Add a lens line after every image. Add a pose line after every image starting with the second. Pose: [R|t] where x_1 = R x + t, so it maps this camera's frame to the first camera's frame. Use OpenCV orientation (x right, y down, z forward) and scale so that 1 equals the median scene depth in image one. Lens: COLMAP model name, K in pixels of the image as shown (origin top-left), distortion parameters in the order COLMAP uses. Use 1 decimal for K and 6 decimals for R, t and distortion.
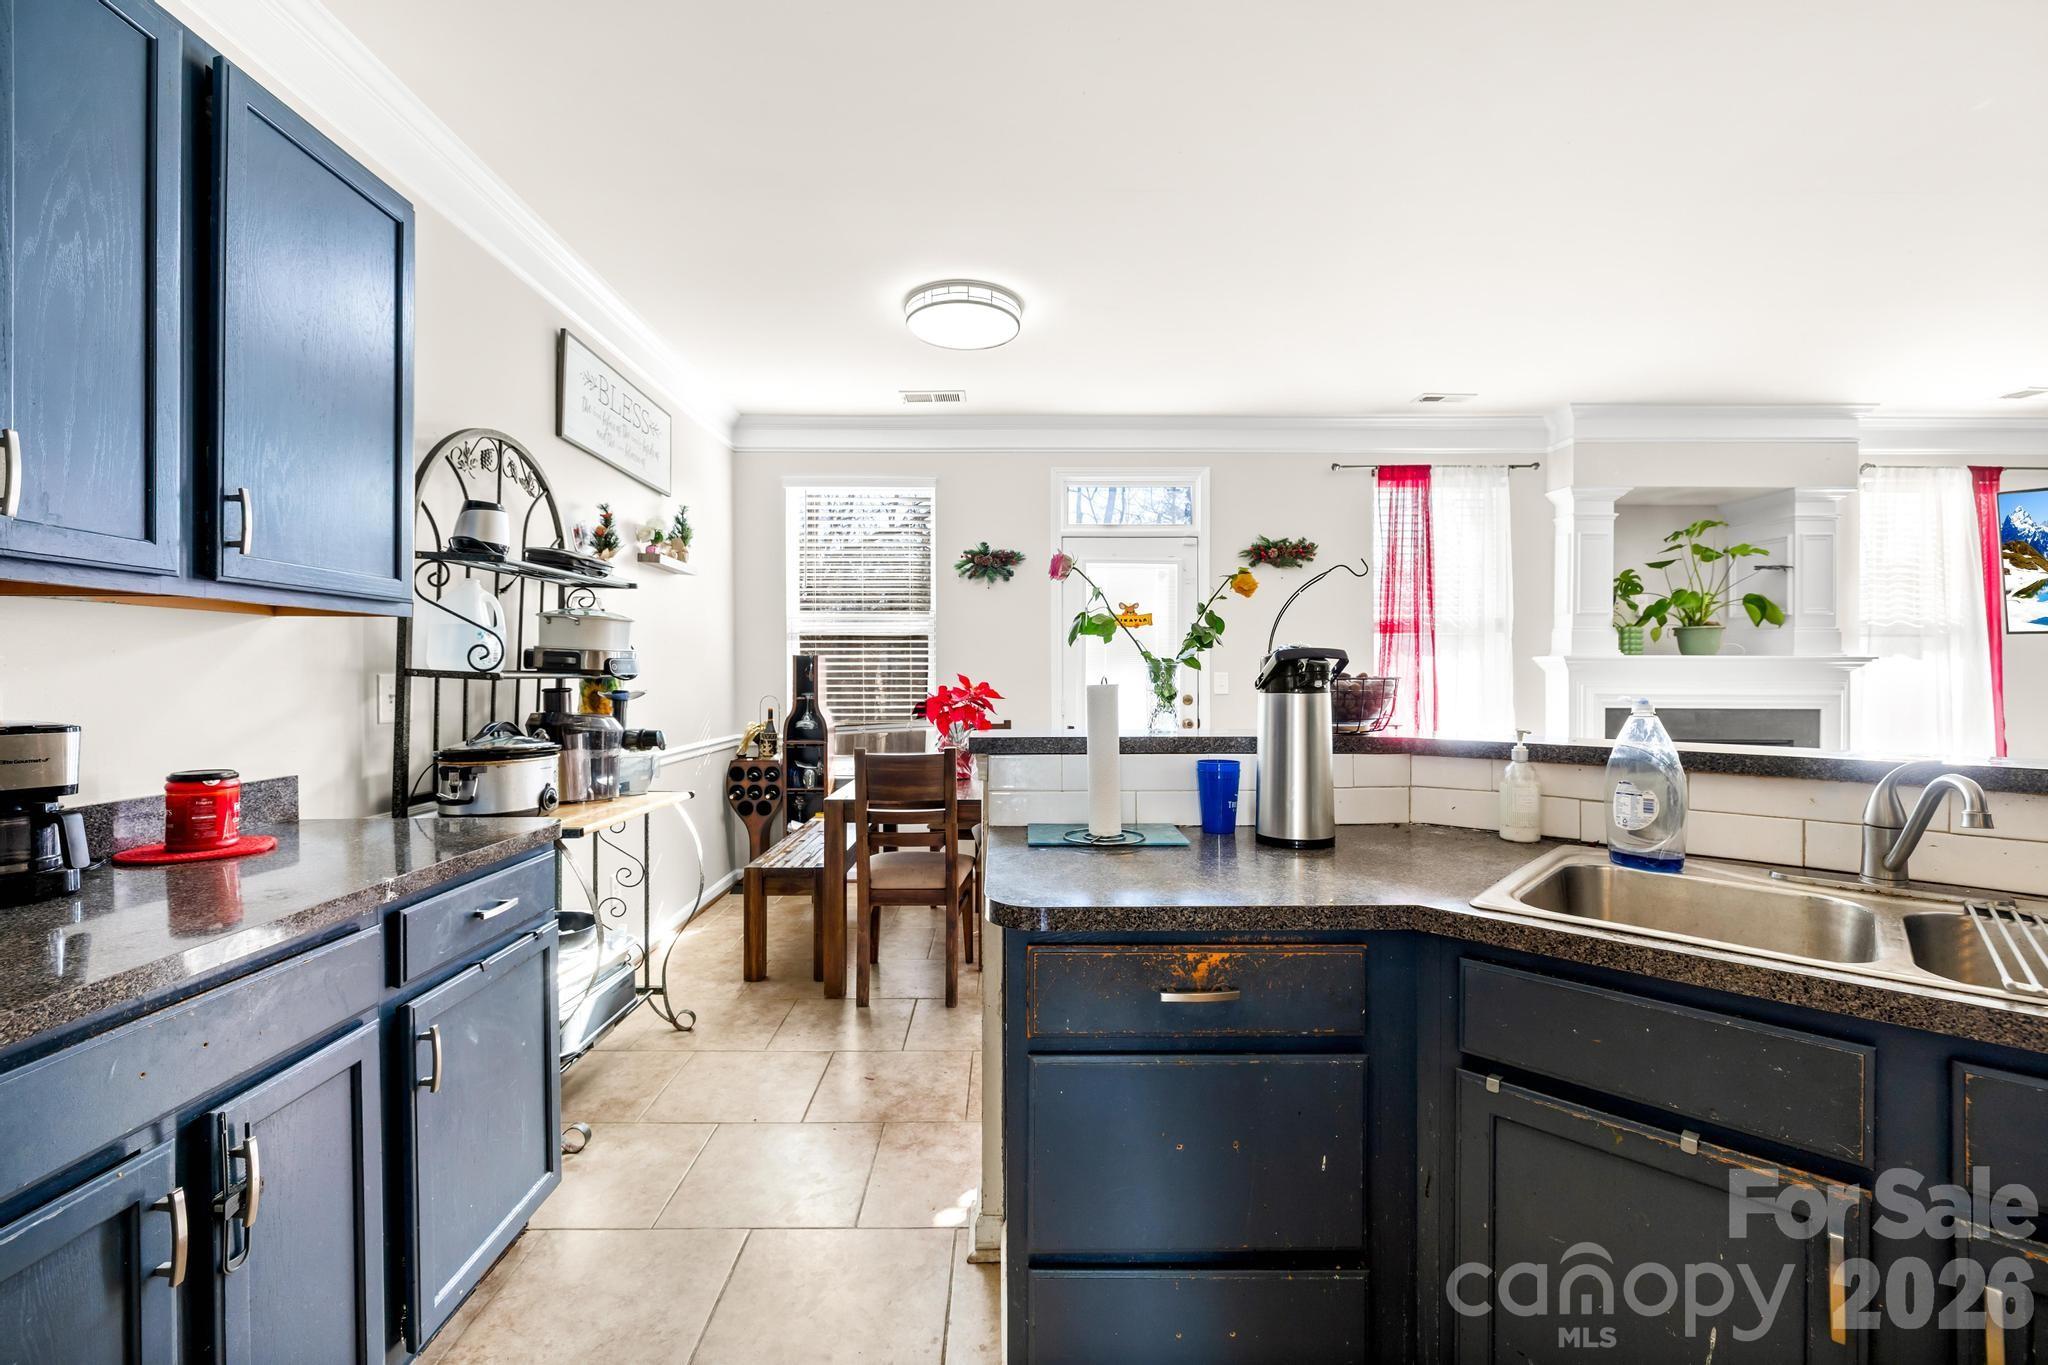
lens RADIAL K [[836.3, 0, 1020.7], [0, 836.3, 668.2], [0, 0, 1]] dist [-0.001873, -0.000414]
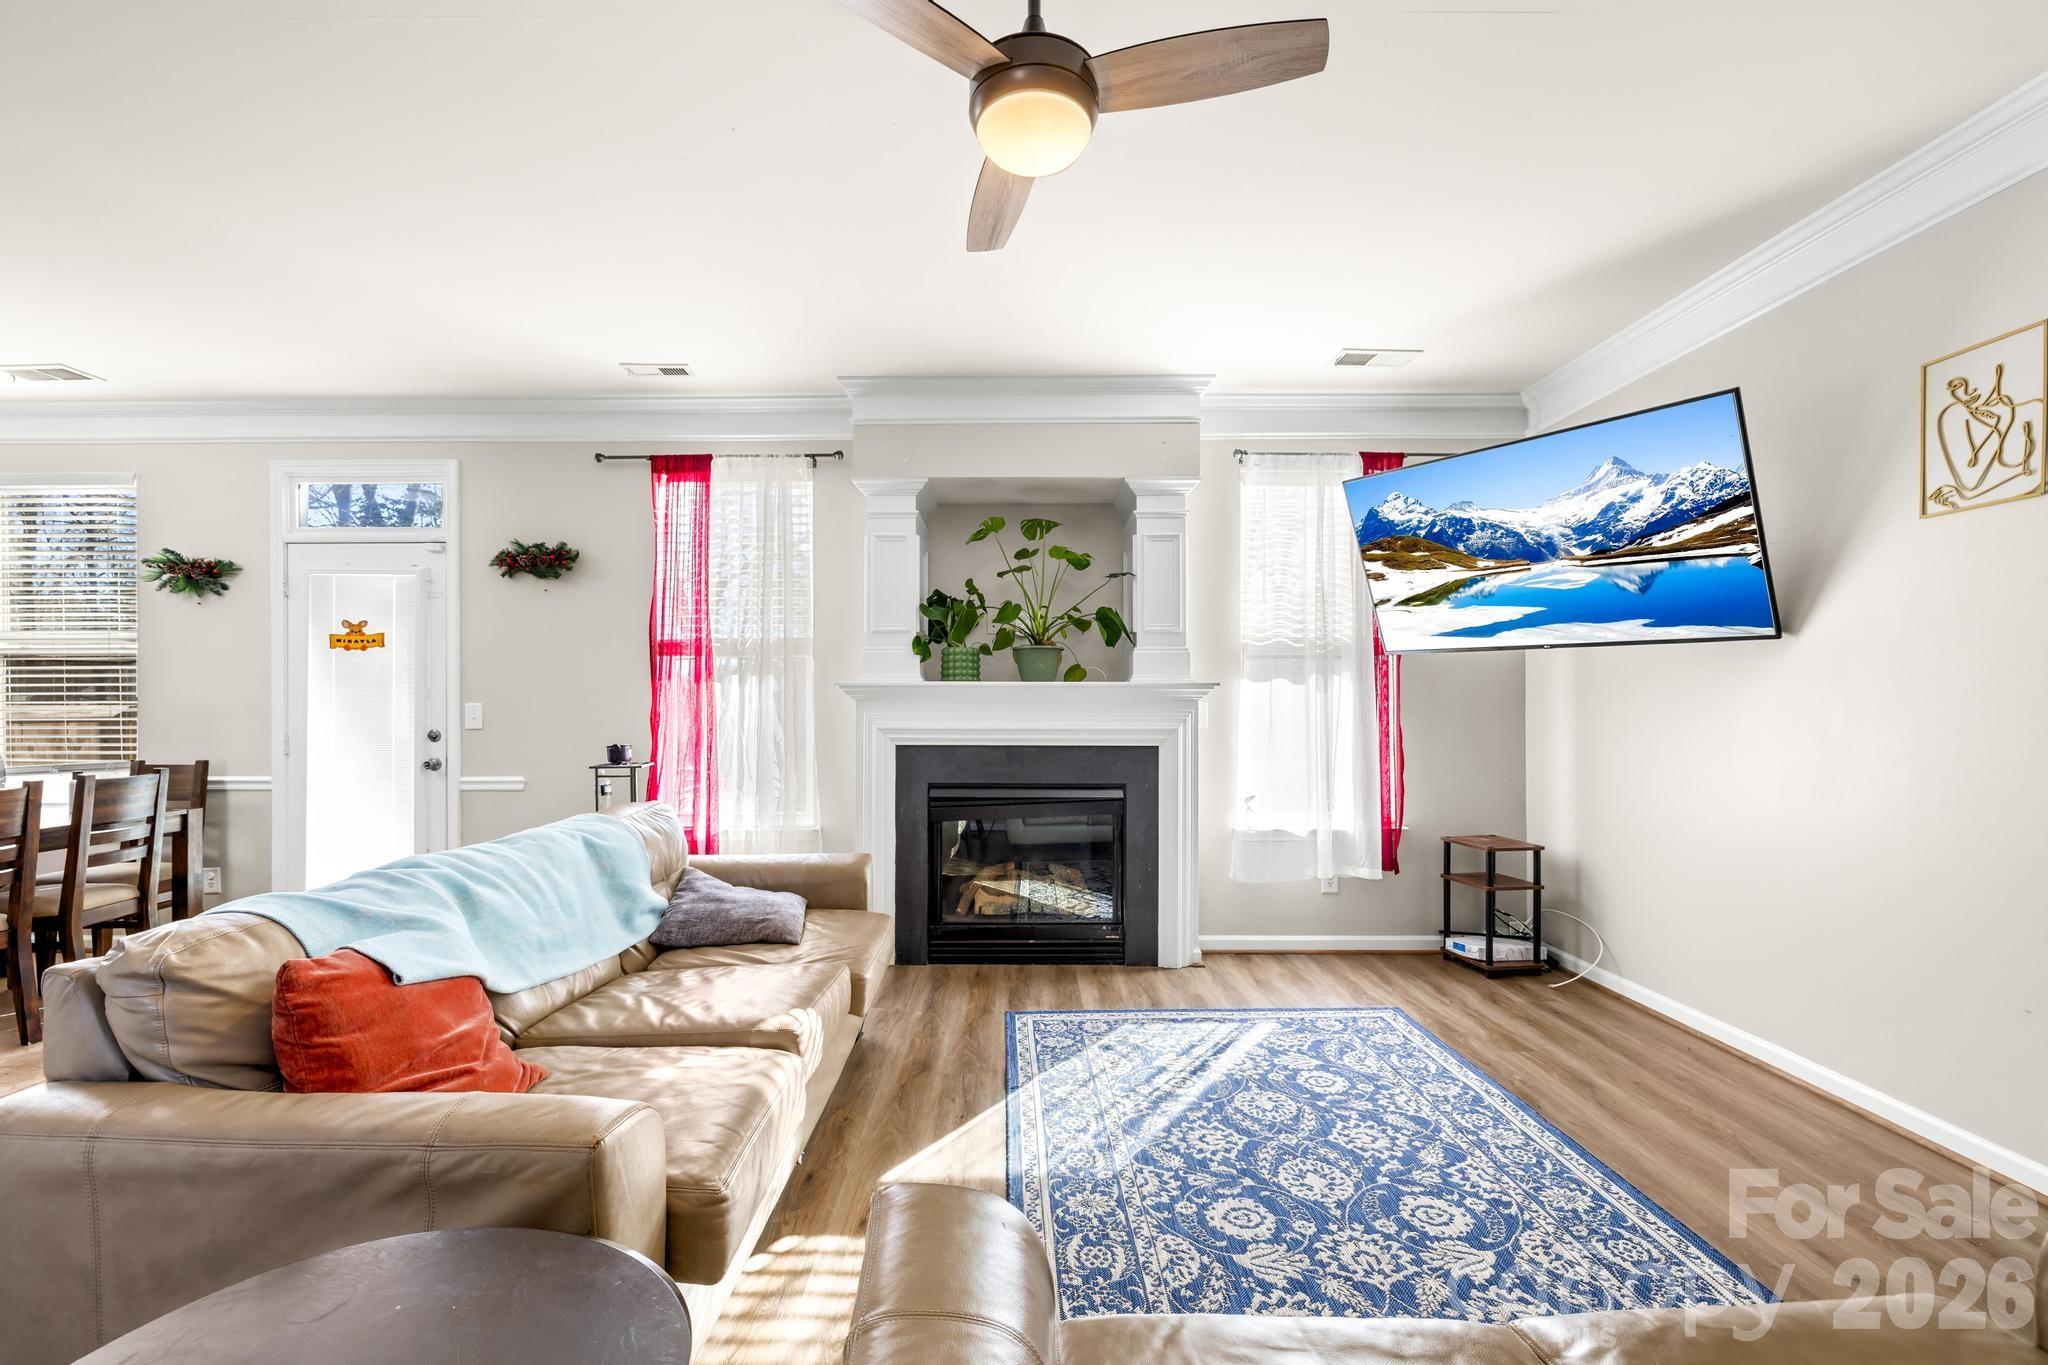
lens RADIAL K [[880.8, 0, 1004.6], [0, 880.8, 684.8], [0, 0, 1]] dist [0.003283, 0.000469]
pose [[0.999839, -0.003809, -0.017549, 0.813112], [0.003670, 0.999962, -0.007943, -0.004122], [0.017579, 0.007878, 0.999814, 0.125924]]
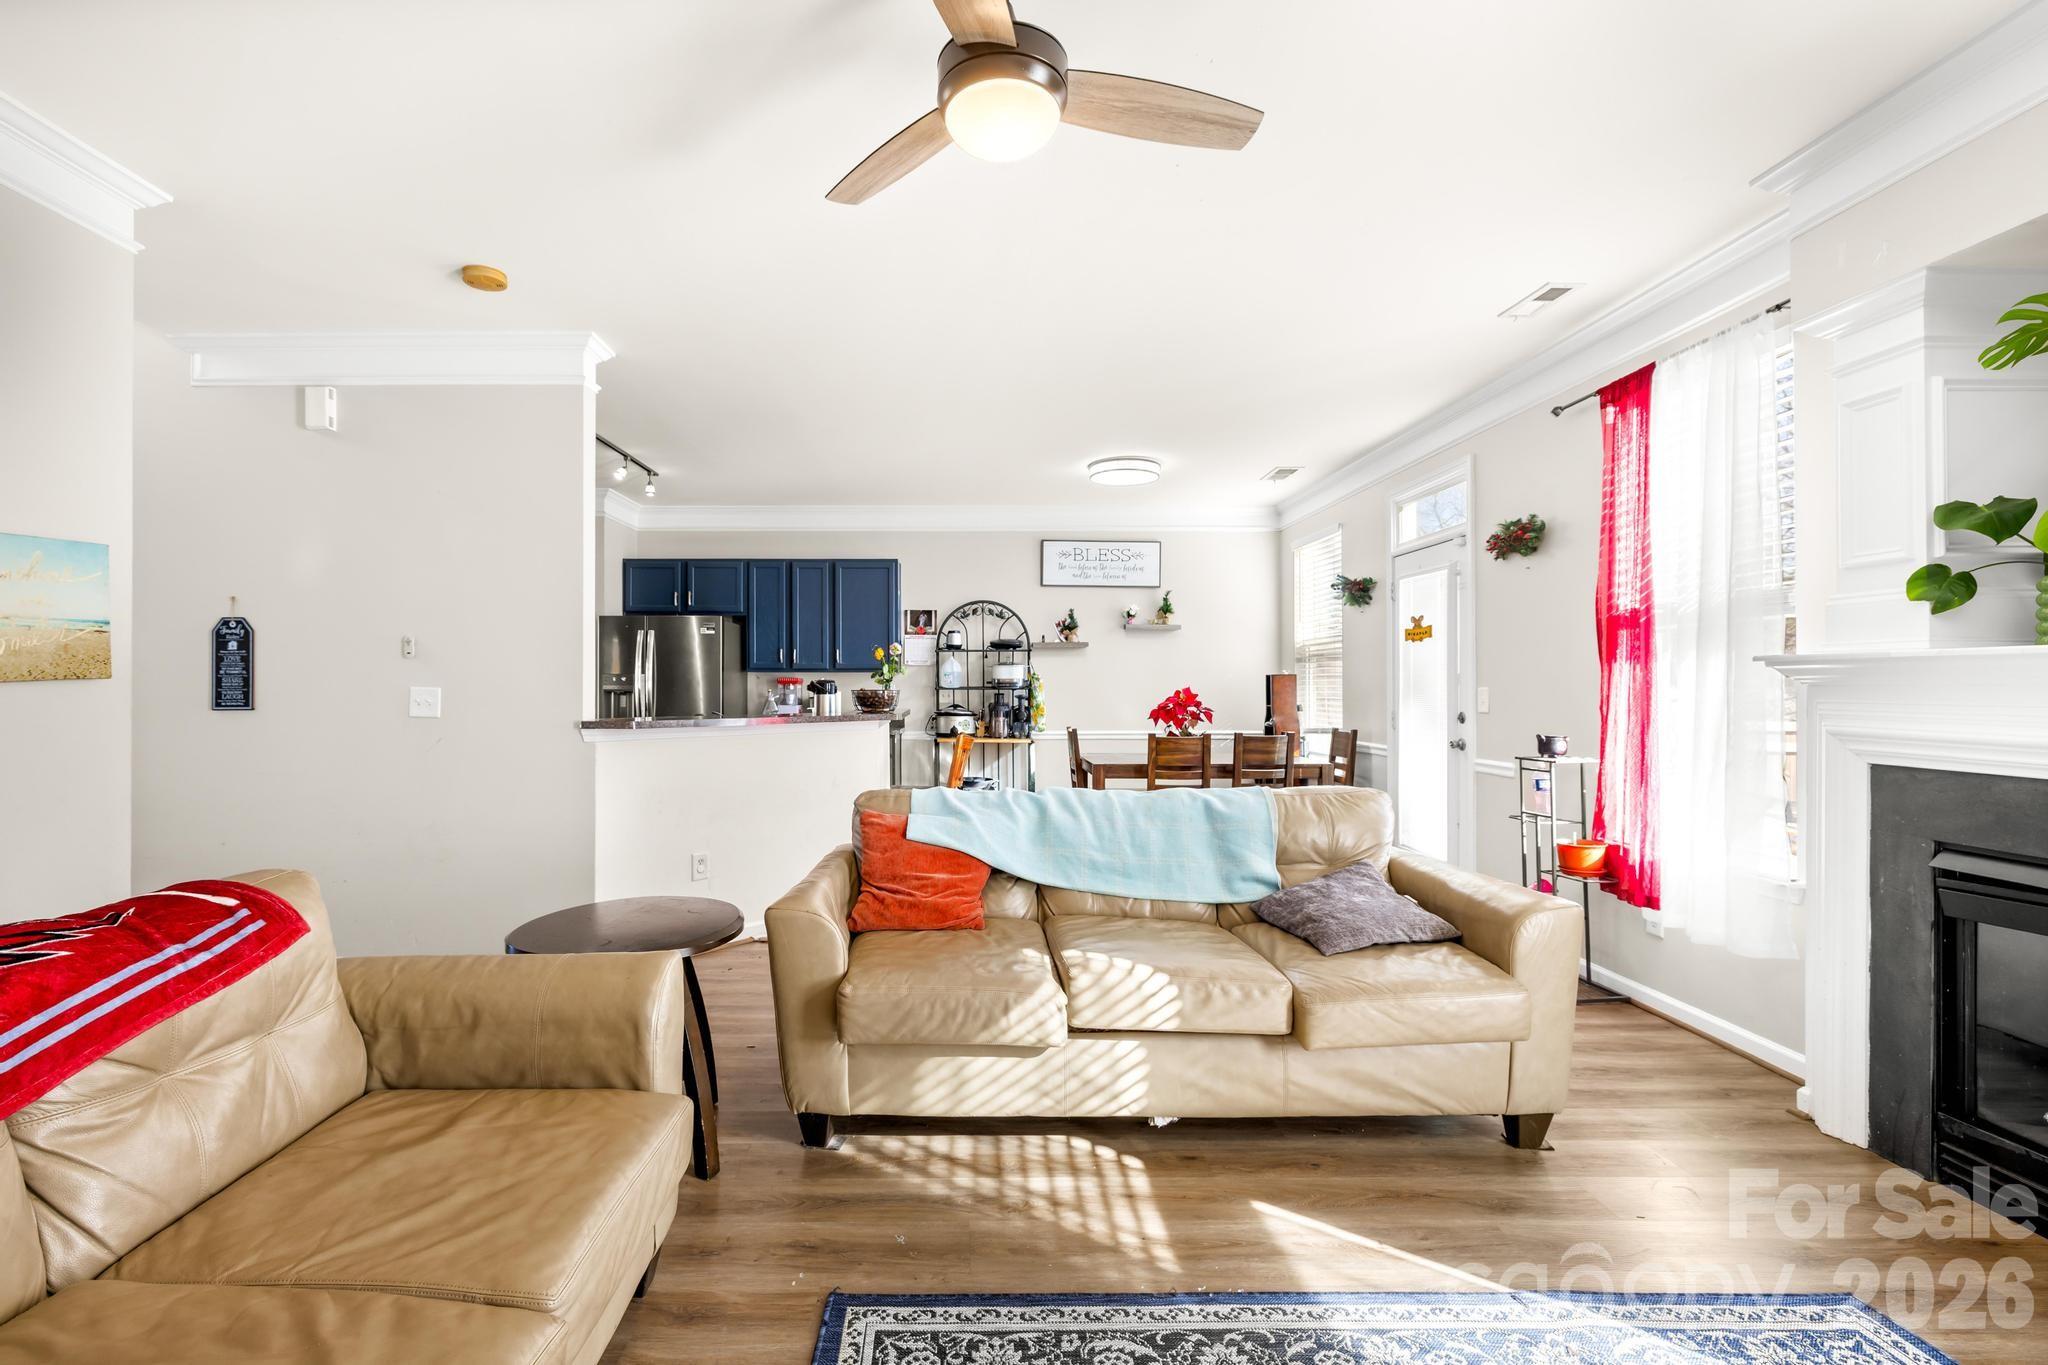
lens RADIAL K [[880.8, 0, 1004.6], [0, 880.8, 684.8], [0, 0, 1]] dist [0.003283, 0.000469]
pose [[0.042315, -0.002039, -0.999102, 1.160726], [0.004947, 0.999986, -0.001831, 0.001795], [0.999092, -0.004865, 0.042325, 0.482105]]
